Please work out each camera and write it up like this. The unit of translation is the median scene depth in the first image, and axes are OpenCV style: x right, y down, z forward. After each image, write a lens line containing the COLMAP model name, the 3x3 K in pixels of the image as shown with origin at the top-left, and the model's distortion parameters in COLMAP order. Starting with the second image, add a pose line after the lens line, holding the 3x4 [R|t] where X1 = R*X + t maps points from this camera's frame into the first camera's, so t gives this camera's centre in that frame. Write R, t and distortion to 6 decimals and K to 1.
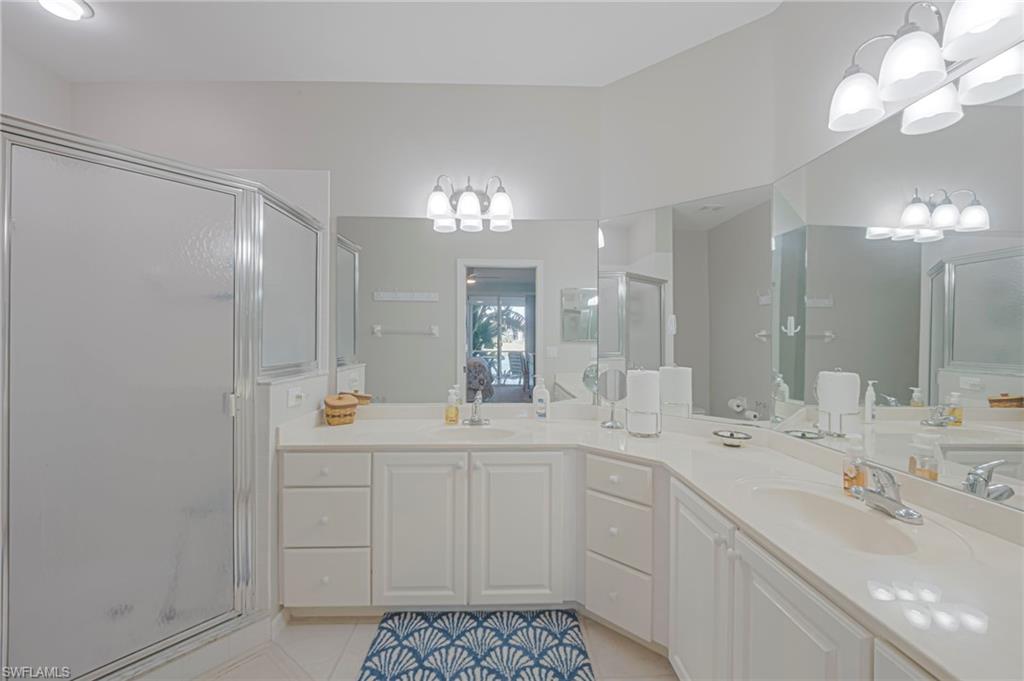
lens RADIAL K [[423.4, 0, 516.2], [0, 423.4, 340.7], [0, 0, 1]] dist [-0.014530, -0.000889]
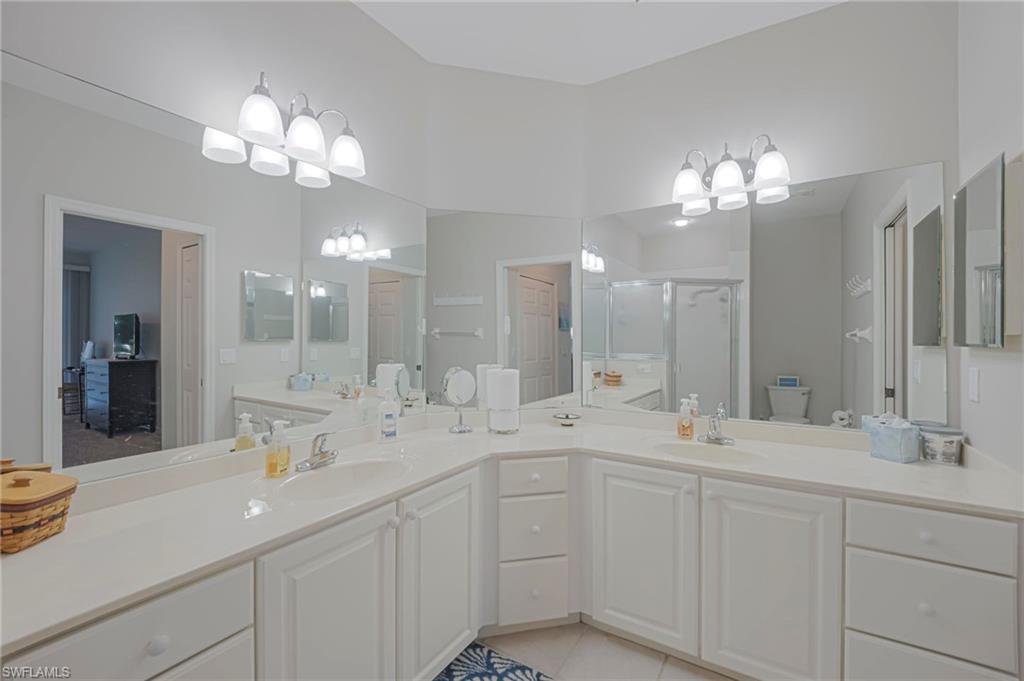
lens RADIAL K [[423.4, 0, 517.8], [0, 423.4, 335.7], [0, 0, 1]] dist [-0.014530, -0.000889]
pose [[0.568649, -0.006032, 0.822558, -0.562461], [0.009069, 0.999958, 0.001064, -0.012519], [-0.822530, 0.006855, 0.568680, 0.414613]]
